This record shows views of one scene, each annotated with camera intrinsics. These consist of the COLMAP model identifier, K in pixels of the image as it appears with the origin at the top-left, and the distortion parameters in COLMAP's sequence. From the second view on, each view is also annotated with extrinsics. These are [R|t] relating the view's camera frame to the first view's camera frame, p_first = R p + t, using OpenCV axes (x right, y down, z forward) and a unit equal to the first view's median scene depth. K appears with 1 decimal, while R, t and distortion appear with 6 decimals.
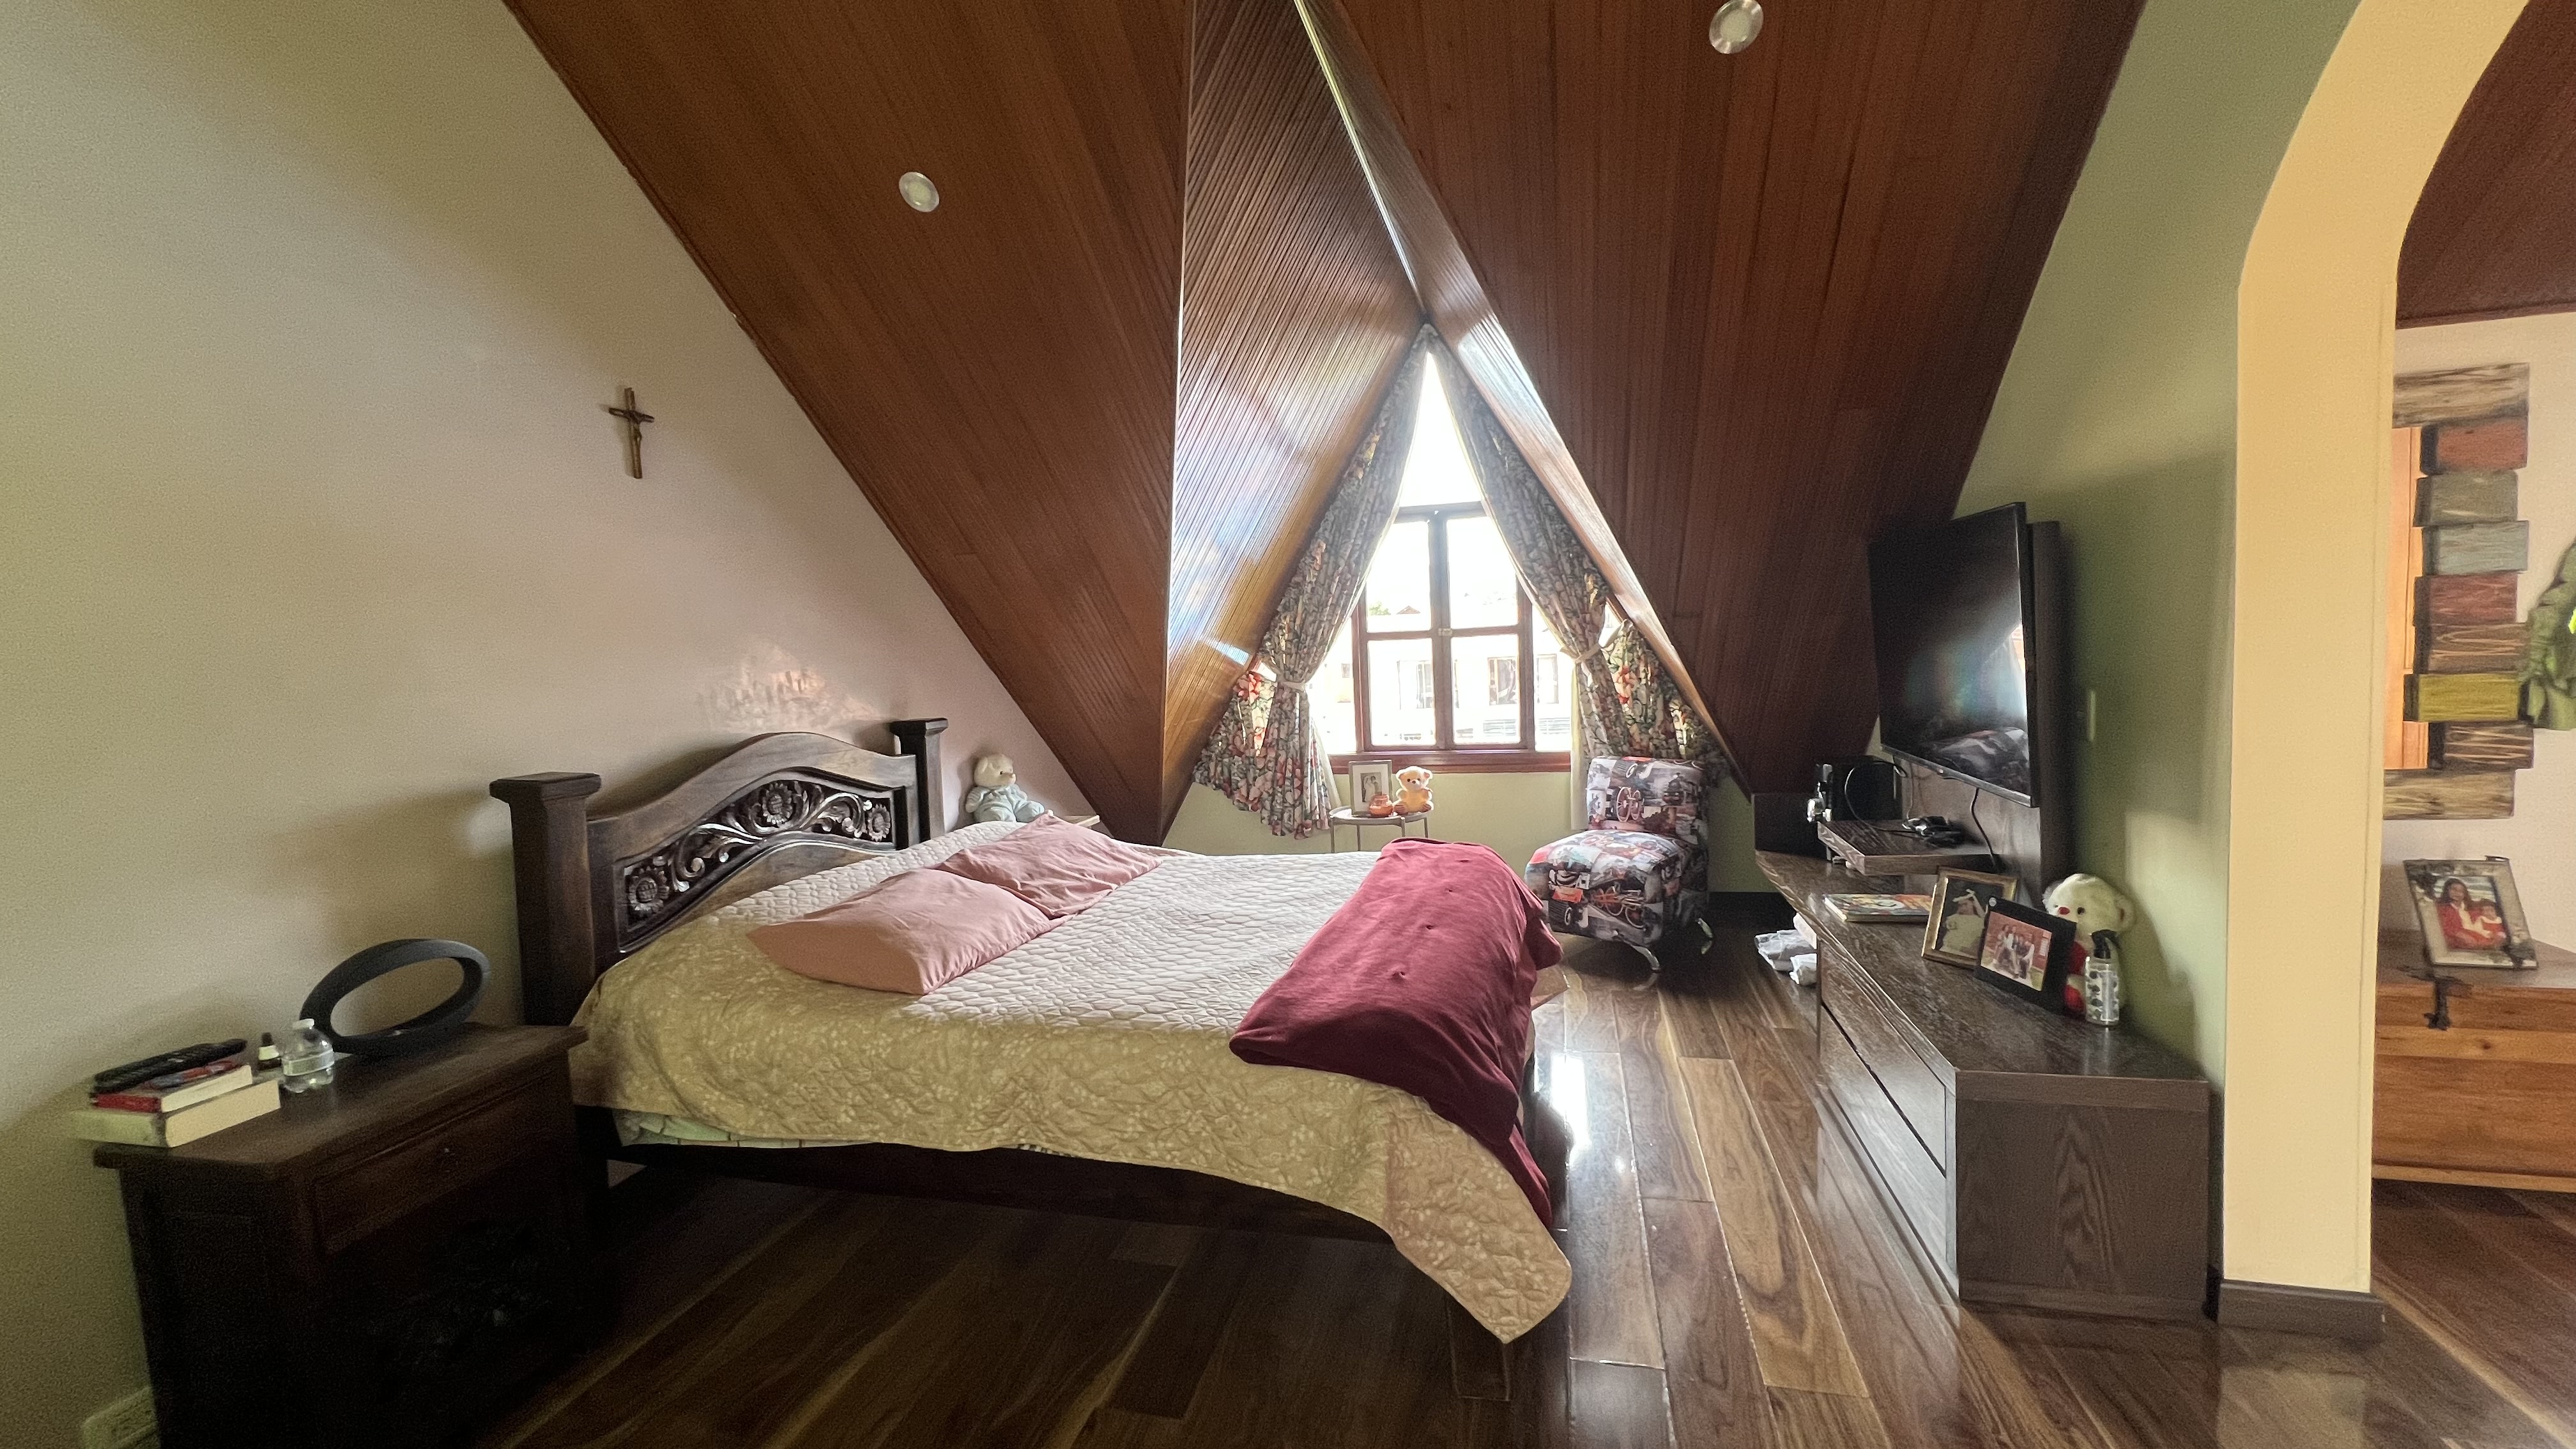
lens RADIAL K [[1031.9, 0, 1297.2], [0, 1031.9, 723.7], [0, 0, 1]] dist [-0.000685, -0.000074]
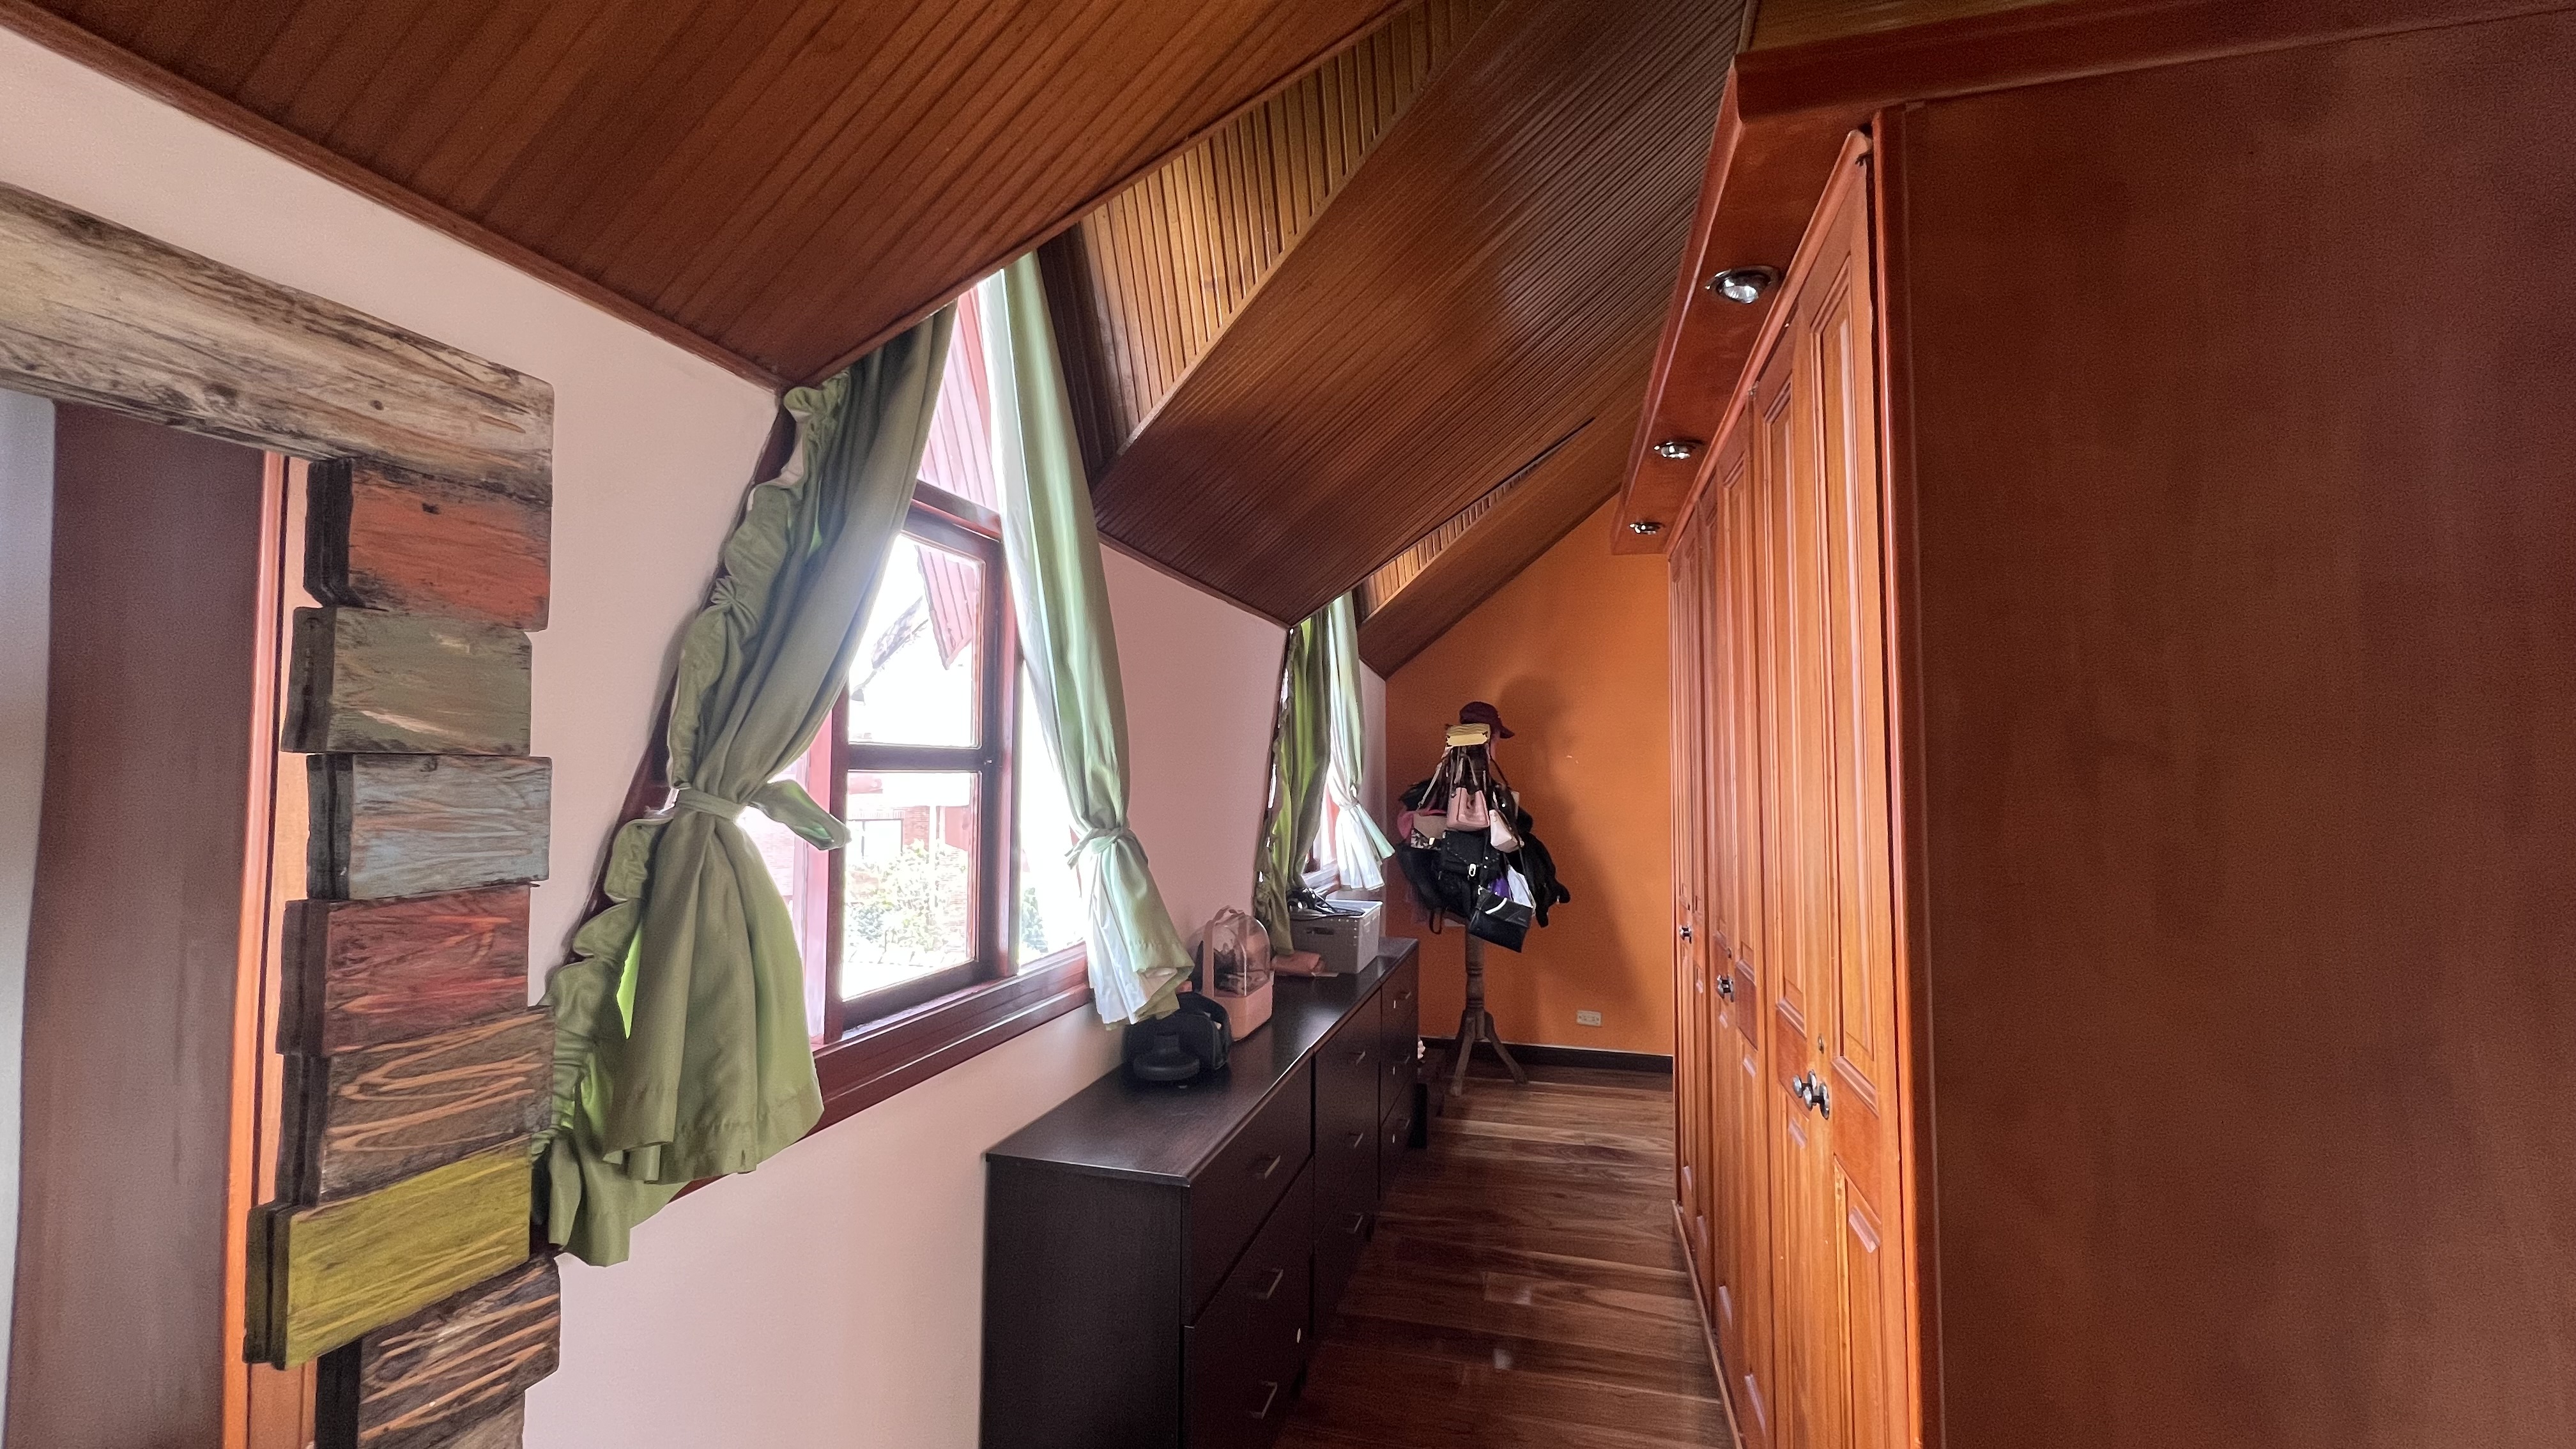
lens RADIAL K [[1031.9, 0, 1298.7], [0, 1031.9, 729.9], [0, 0, 1]] dist [-0.000685, -0.000074]
pose [[-0.000491, 0.089560, 0.995981, 0.772616], [0.071861, 0.993410, -0.089293, -0.148248], [-0.997415, 0.071528, -0.006924, 0.694564]]
